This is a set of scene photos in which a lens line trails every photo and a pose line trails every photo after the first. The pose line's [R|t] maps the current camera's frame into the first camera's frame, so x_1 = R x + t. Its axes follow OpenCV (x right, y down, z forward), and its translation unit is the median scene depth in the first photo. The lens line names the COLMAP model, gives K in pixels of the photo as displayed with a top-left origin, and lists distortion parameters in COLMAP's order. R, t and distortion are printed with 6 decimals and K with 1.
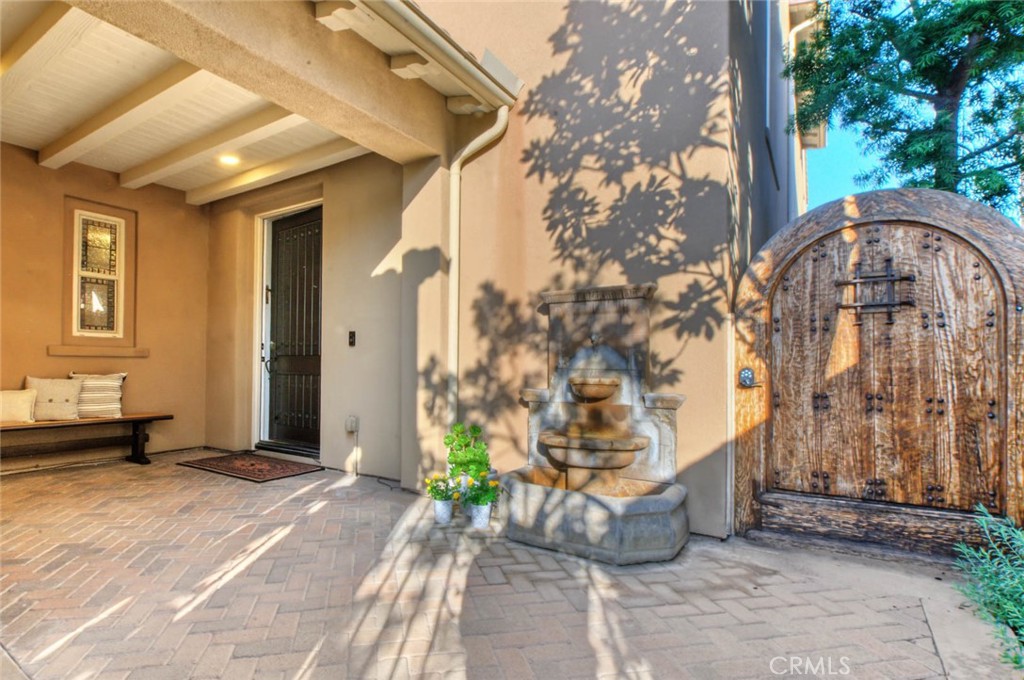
lens RADIAL K [[429.9, 0, 510.4], [0, 429.9, 361.8], [0, 0, 1]] dist [-0.001072, -0.000224]
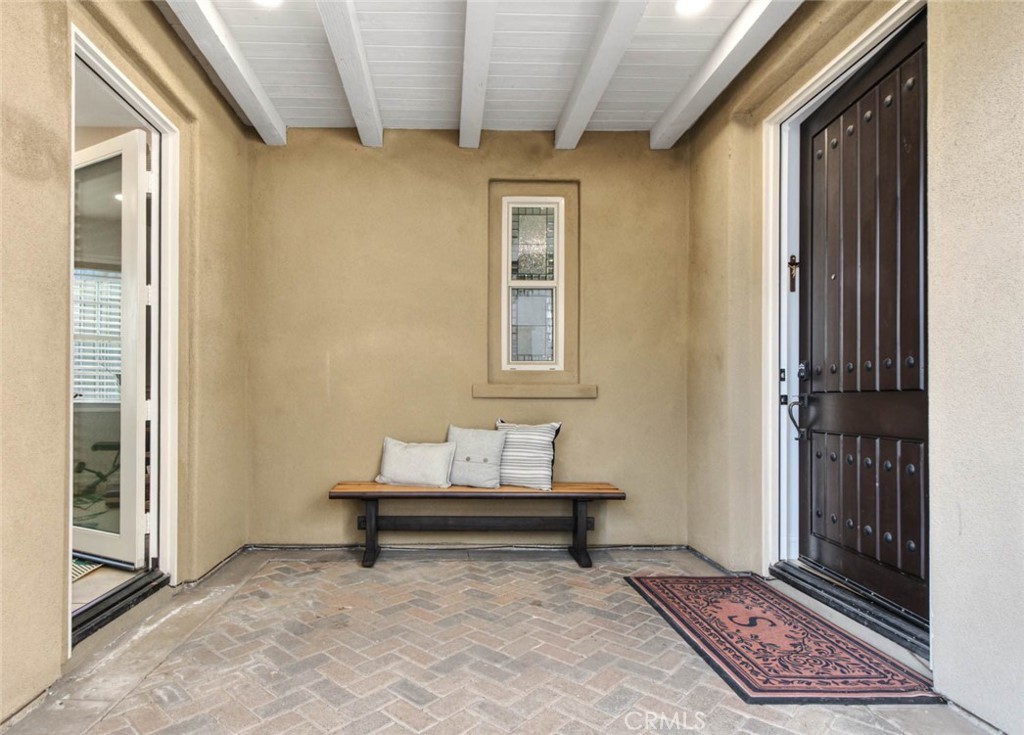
lens RADIAL K [[438.1, 0, 512.3], [0, 438.1, 397.7], [0, 0, 1]] dist [-0.001462, -0.000235]
pose [[0.403509, -0.015974, -0.914836, -0.283555], [0.002000, 0.999861, -0.016576, -0.001429], [0.914973, 0.004859, 0.403485, 0.609254]]
